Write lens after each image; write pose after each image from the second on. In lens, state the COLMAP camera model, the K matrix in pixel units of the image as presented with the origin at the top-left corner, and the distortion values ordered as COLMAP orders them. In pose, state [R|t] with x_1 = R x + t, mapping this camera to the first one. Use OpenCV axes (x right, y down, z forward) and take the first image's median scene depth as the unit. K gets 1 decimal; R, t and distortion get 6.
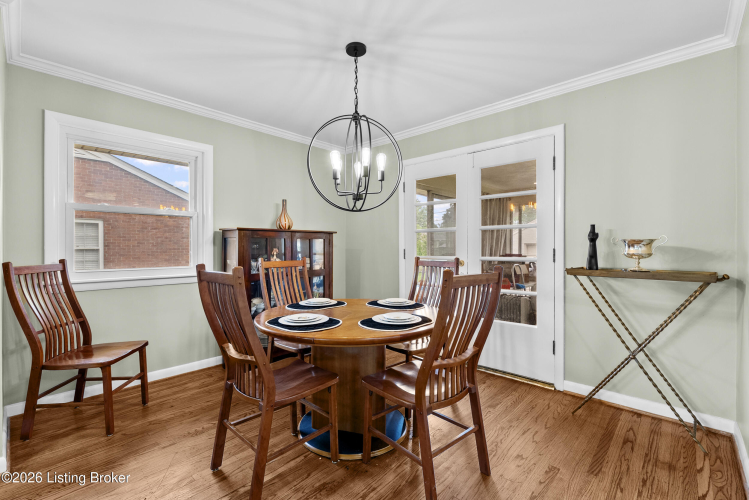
lens RADIAL K [[332.9, 0, 374.5], [0, 332.9, 250.0], [0, 0, 1]] dist [0.000338, 0.000057]
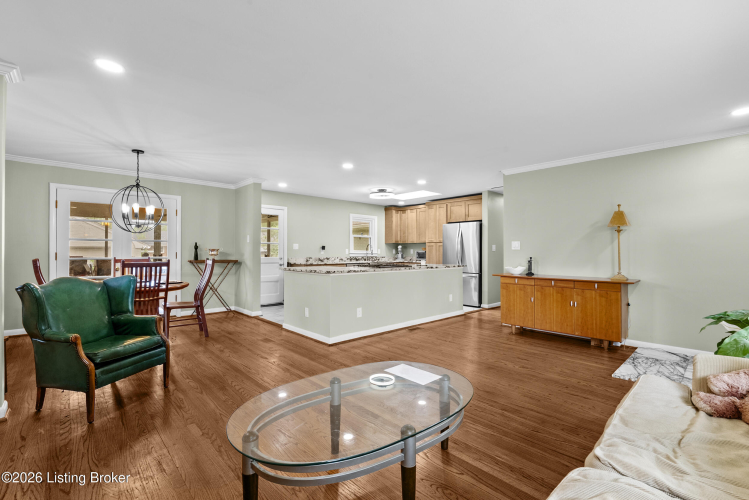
lens RADIAL K [[332.9, 0, 374.5], [0, 332.9, 250.0], [0, 0, 1]] dist [0.000338, 0.000057]
pose [[0.047148, 0.004902, 0.998876, -1.603306], [0.003147, 0.999982, -0.005056, -0.004067], [-0.998883, 0.003382, 0.047132, -0.399129]]
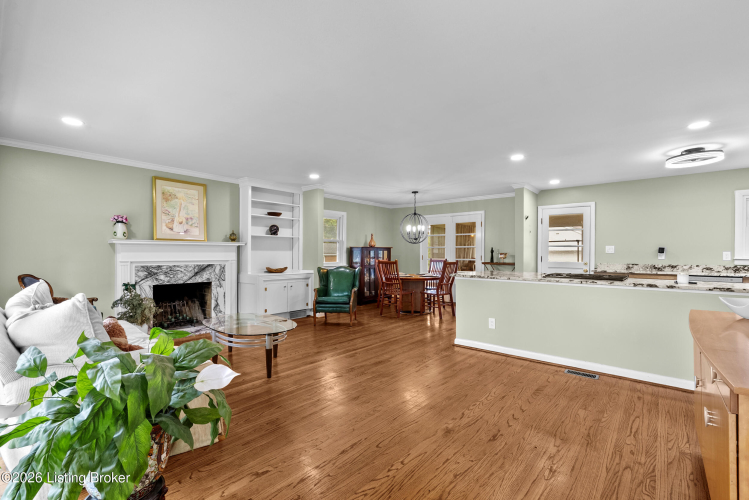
lens RADIAL K [[344.8, 0, 374.5], [0, 344.8, 250.0], [0, 0, 1]] dist [-0.000109, -0.000111]
pose [[0.998811, 0.005349, 0.048460, -0.488352], [-0.004566, 0.999858, -0.016250, -0.000062], [-0.048540, 0.016010, 0.998693, -1.836416]]
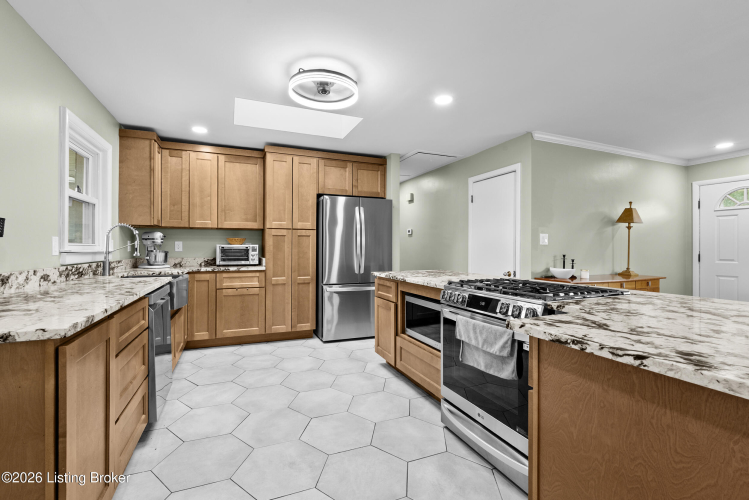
lens RADIAL K [[332.9, 0, 374.5], [0, 332.9, 250.0], [0, 0, 1]] dist [0.000338, 0.000057]
pose [[-0.915646, -0.006116, 0.401939, 0.515696], [-0.002257, 0.999947, 0.010076, -0.006963], [-0.401980, 0.008319, -0.915611, 0.470852]]
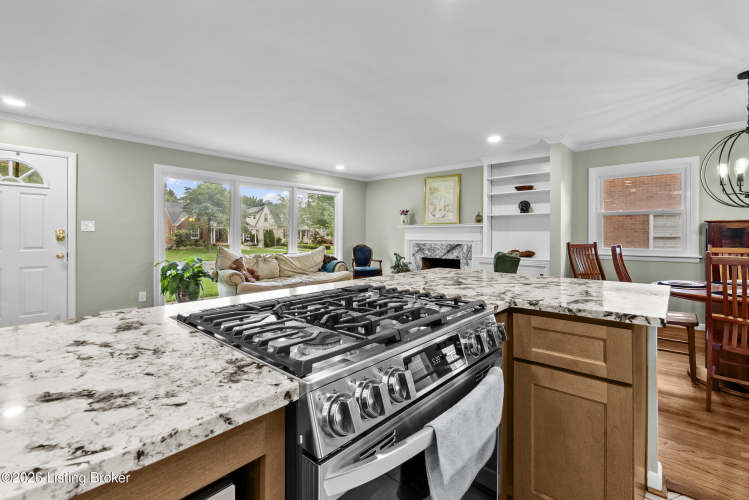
lens RADIAL K [[339.7, 0, 375.1], [0, 339.7, 233.1], [0, 0, 1]] dist [0.000513, 0.000083]
pose [[0.024906, -0.002909, -0.999686, 0.944476], [-0.010445, 0.999940, -0.003170, -0.004383], [0.999635, 0.010521, 0.024874, -0.311457]]
